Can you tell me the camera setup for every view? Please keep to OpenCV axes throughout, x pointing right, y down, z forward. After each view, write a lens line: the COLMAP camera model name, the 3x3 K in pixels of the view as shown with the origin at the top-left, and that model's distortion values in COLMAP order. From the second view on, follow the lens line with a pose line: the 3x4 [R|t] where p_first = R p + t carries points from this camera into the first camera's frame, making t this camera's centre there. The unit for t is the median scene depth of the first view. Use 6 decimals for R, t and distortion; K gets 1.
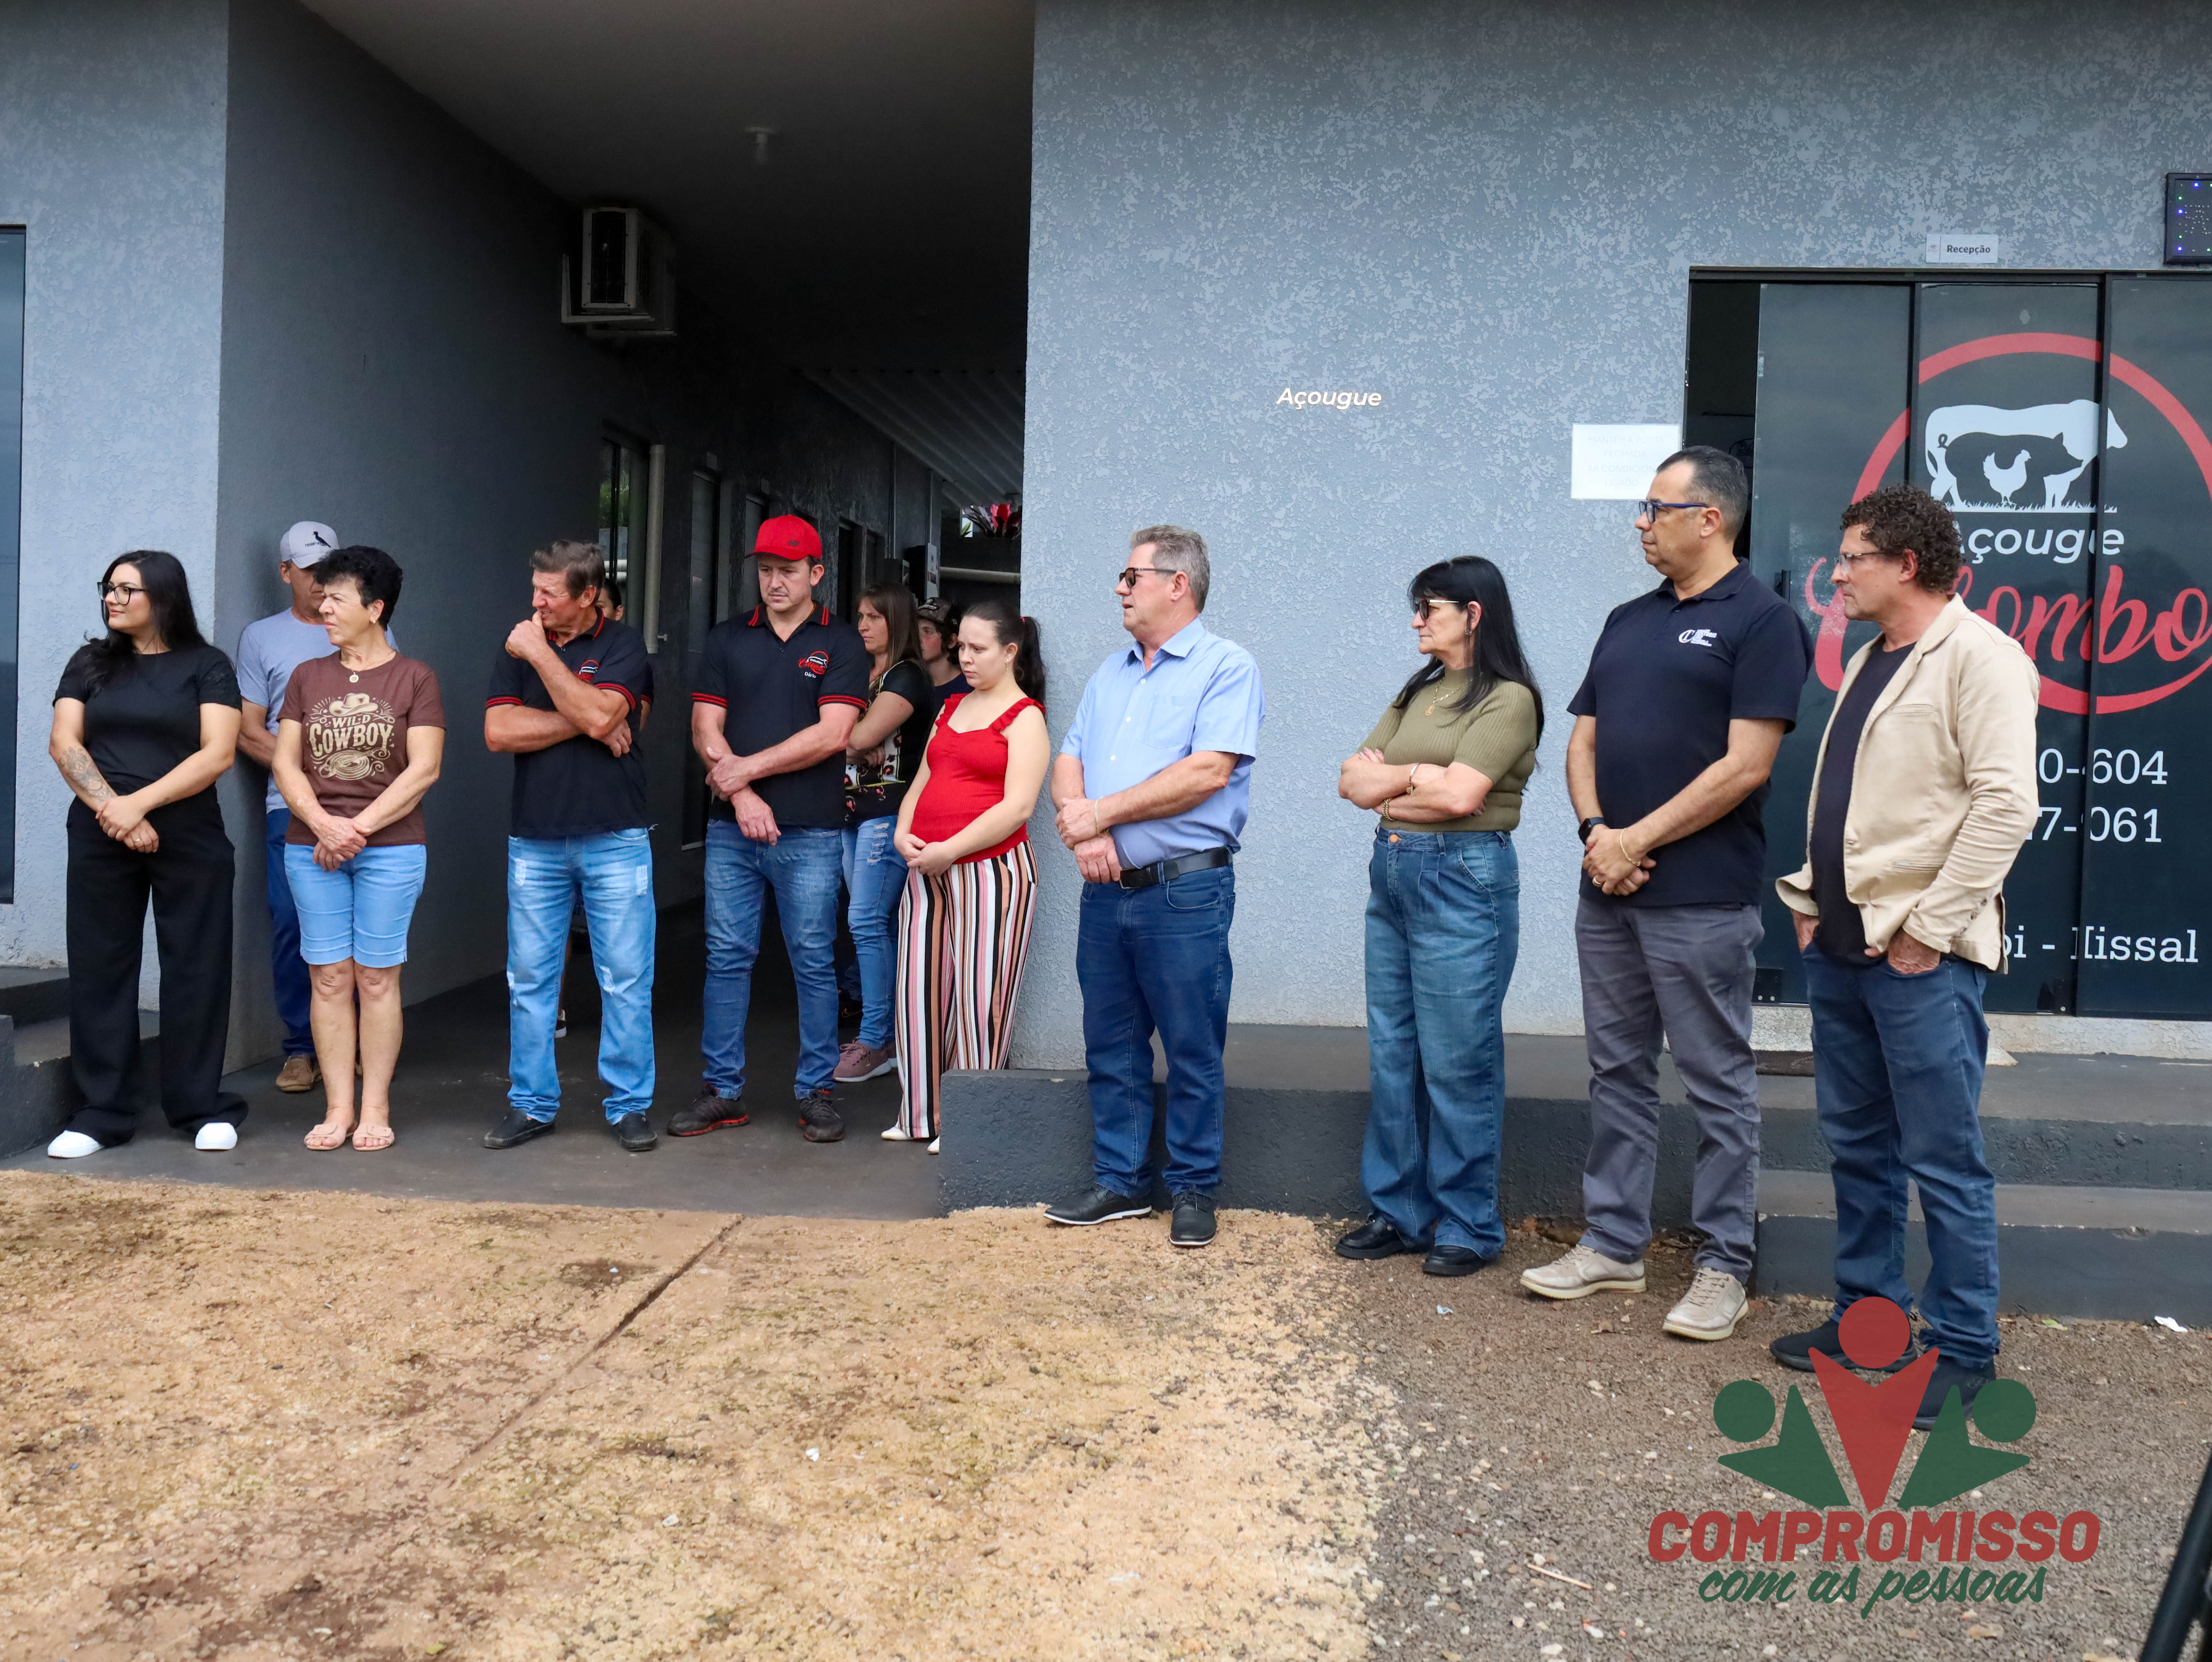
lens RADIAL K [[2357.7, 0, 1117.8], [0, 2357.7, 842.6], [0, 0, 1]] dist [0.024327, -0.066318]
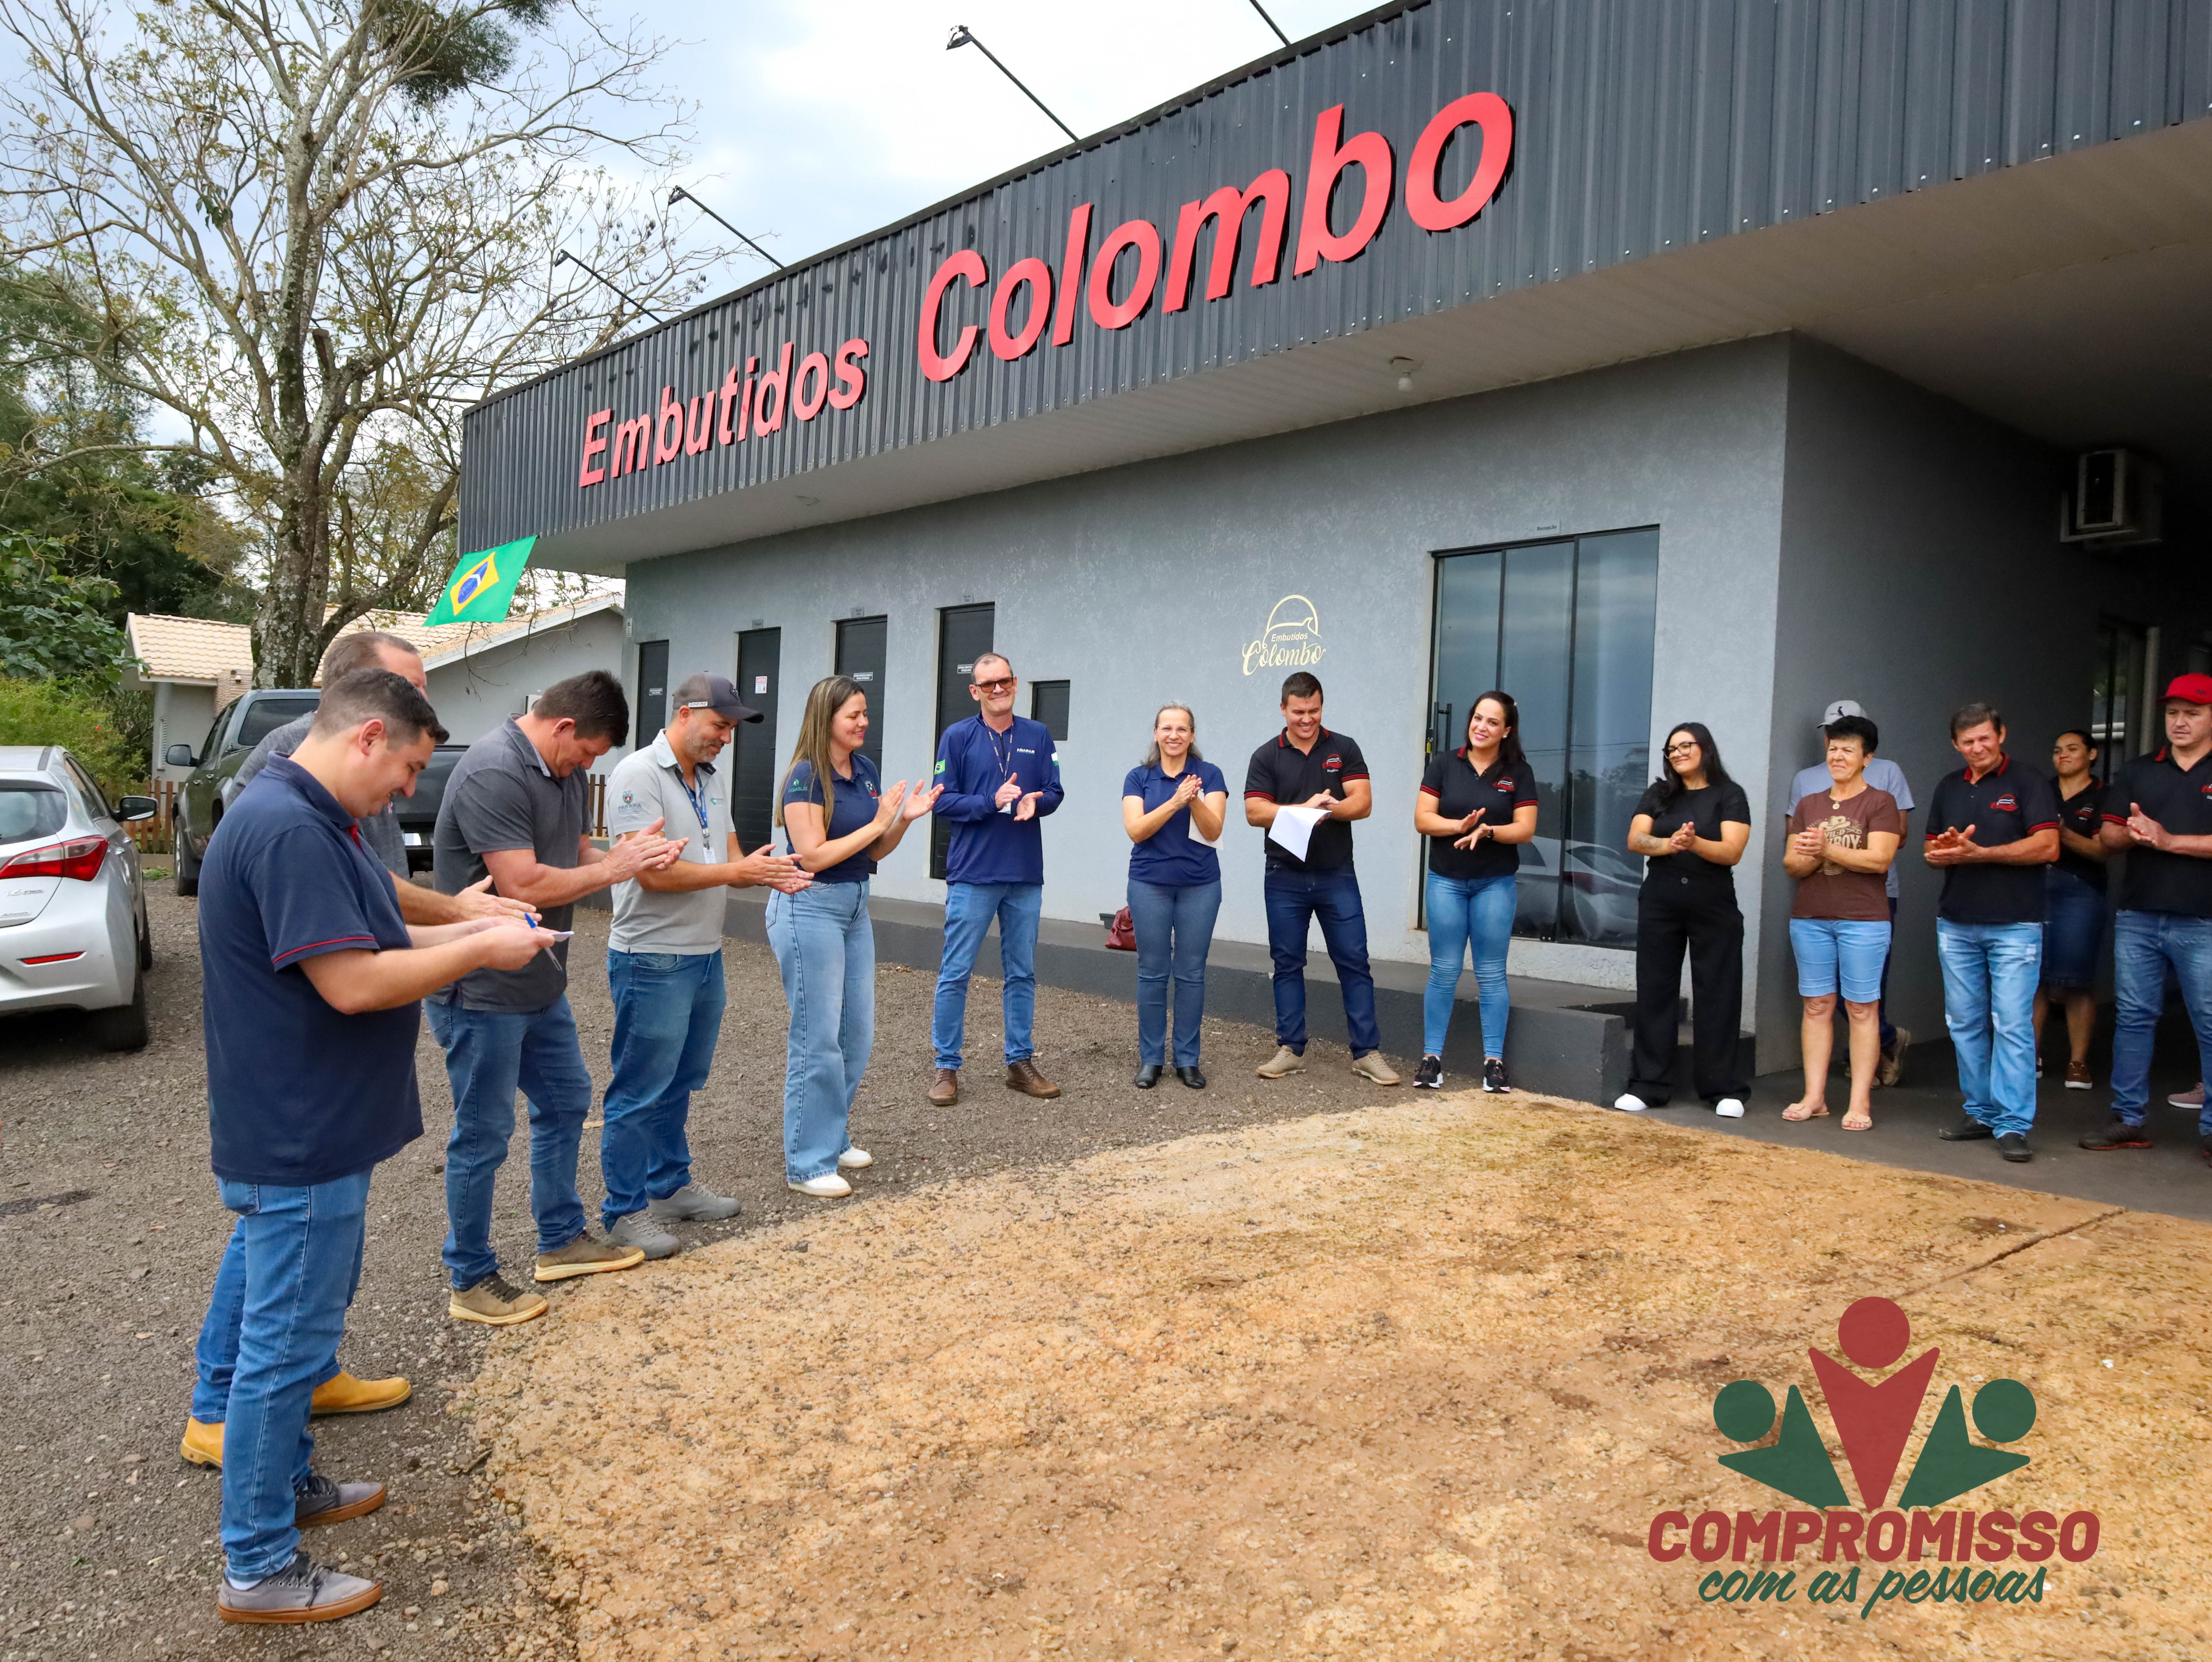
lens RADIAL K [[1700.2, 0, 1100.5], [0, 1700.2, 859.2], [0, 0, 1]] dist [-0.006039, -0.014635]
pose [[0.706254, 0.010717, -0.707877, 0.088610], [-0.044454, 0.998584, -0.029234, 0.014955], [0.706562, 0.052115, 0.705730, -0.064784]]
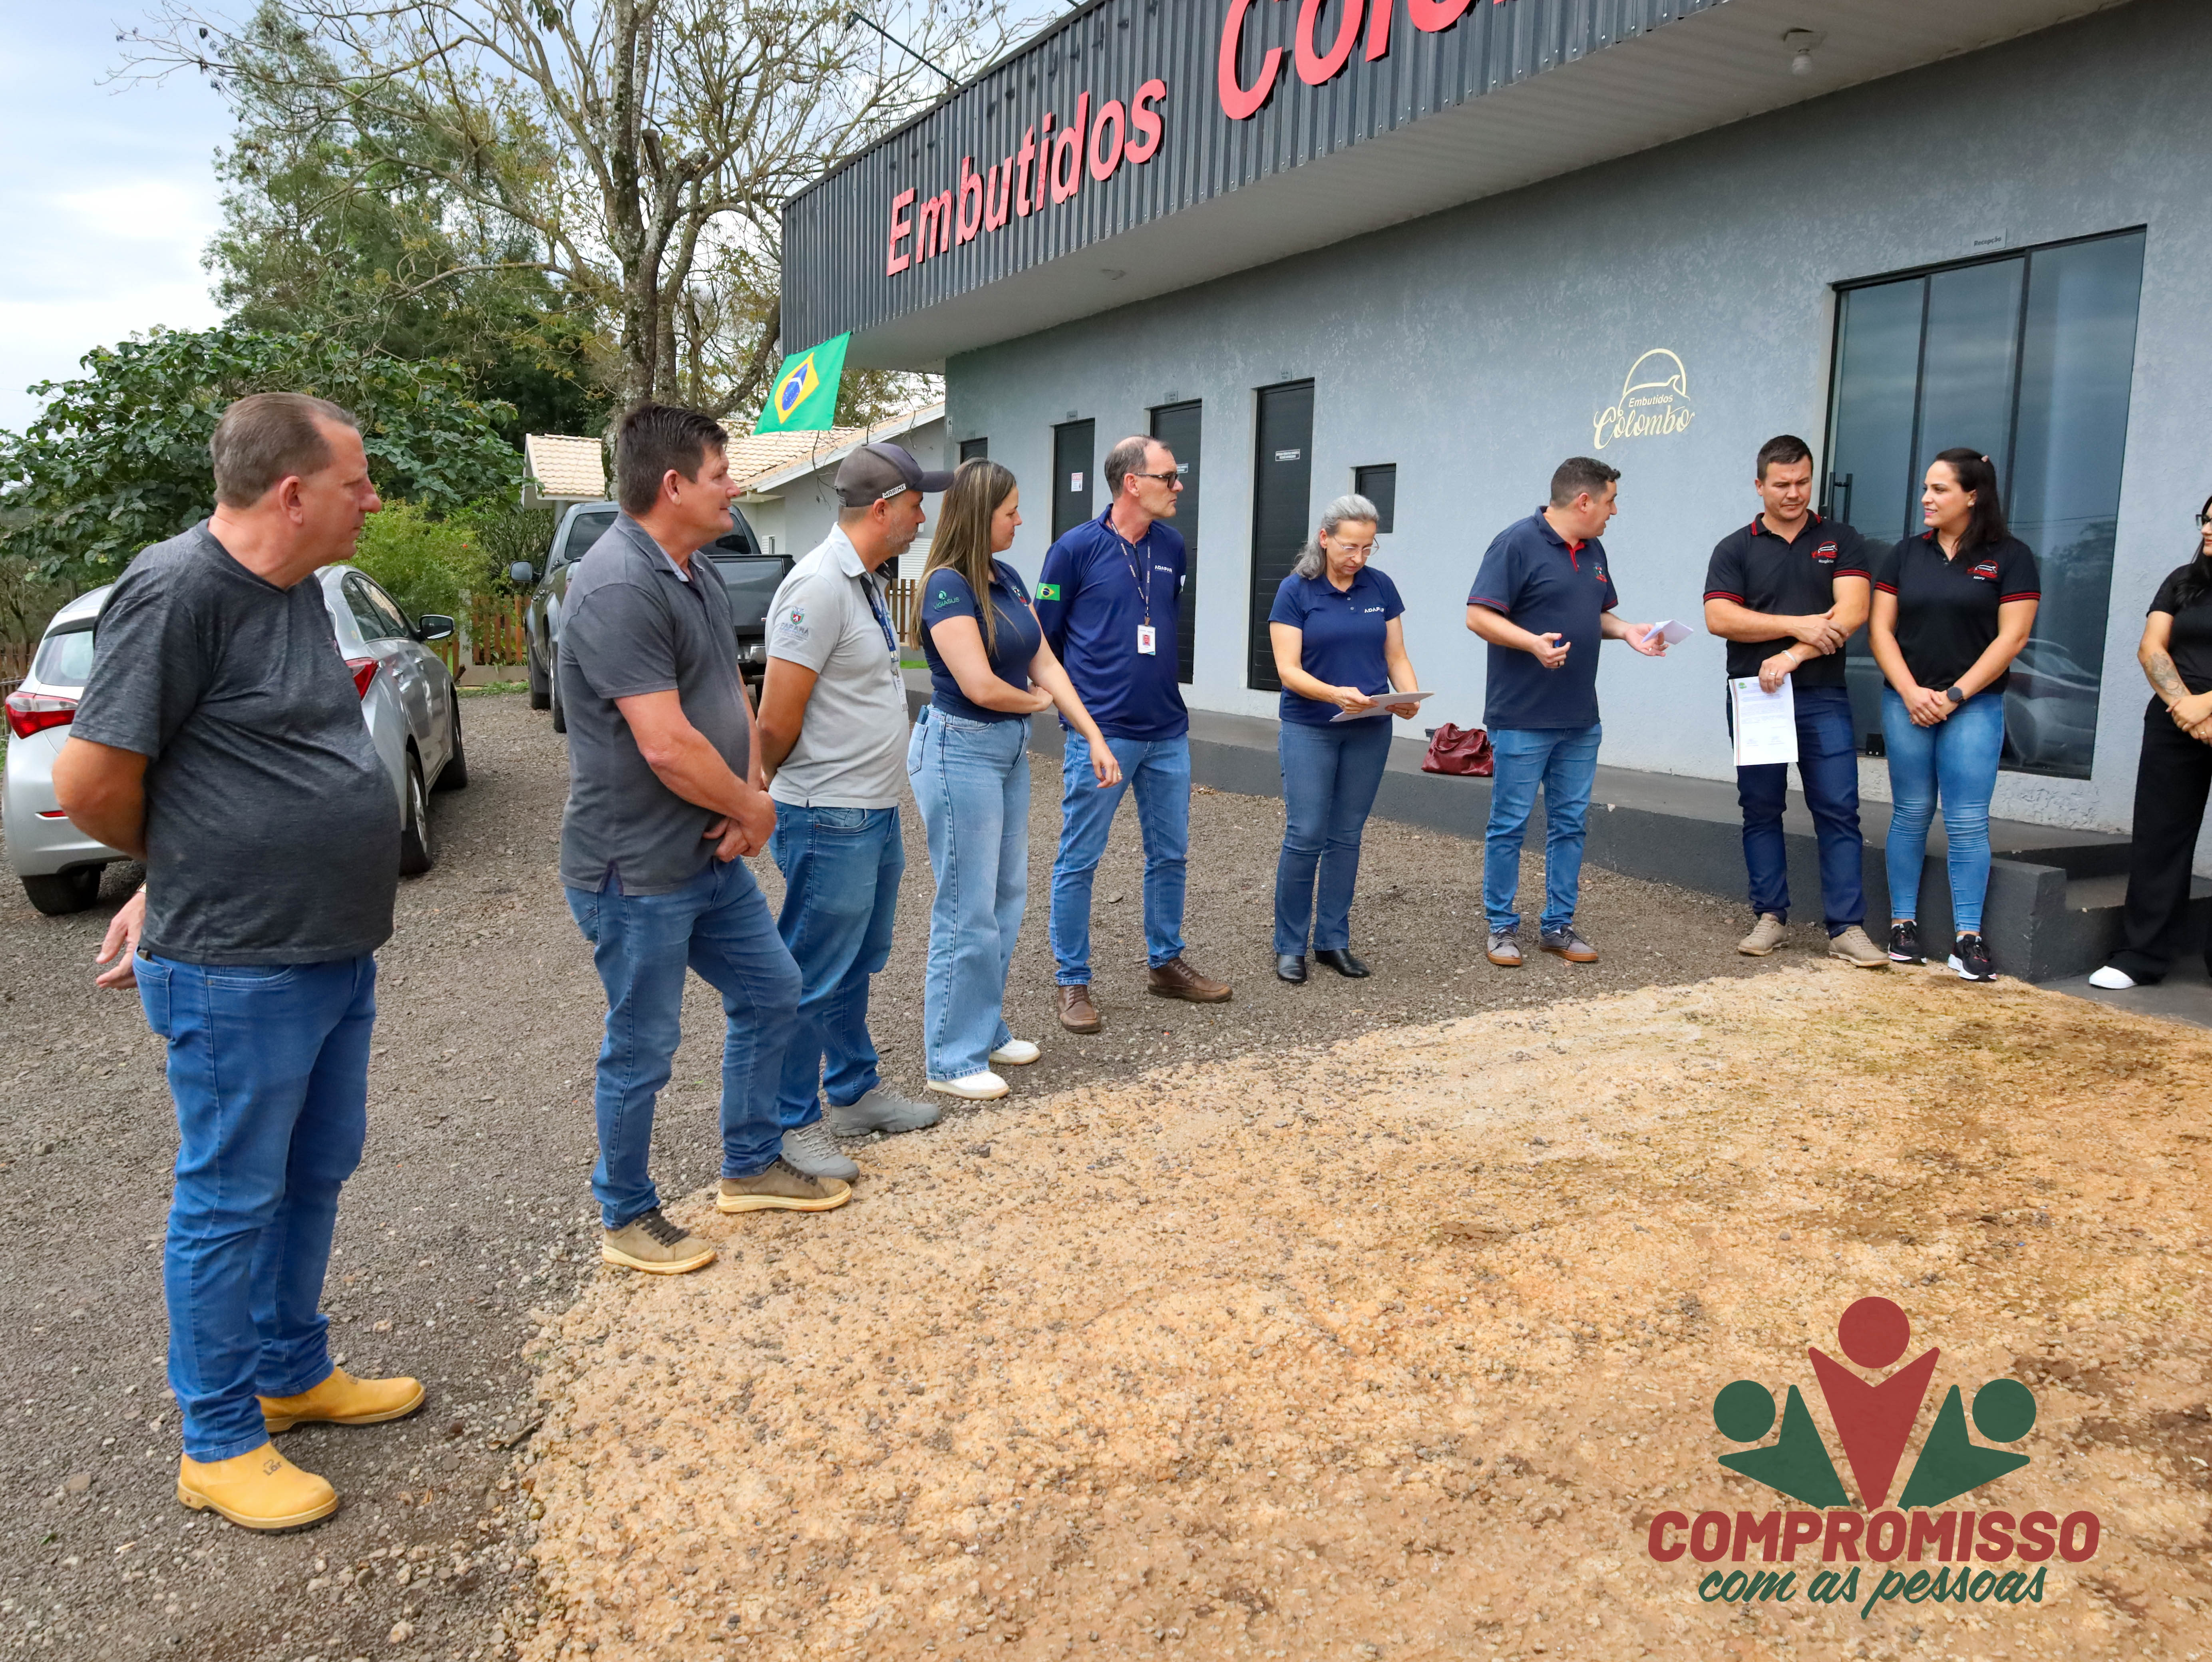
lens RADIAL K [[1706.3, 0, 1122.5], [0, 1706.3, 838.8], [0, 0, 1]] dist [-0.001155, -0.003718]
pose [[0.545401, 0.090757, -0.833247, 0.011000], [-0.037540, 0.995768, 0.083887, -0.000080], [0.837334, -0.014472, 0.546500, 0.078961]]
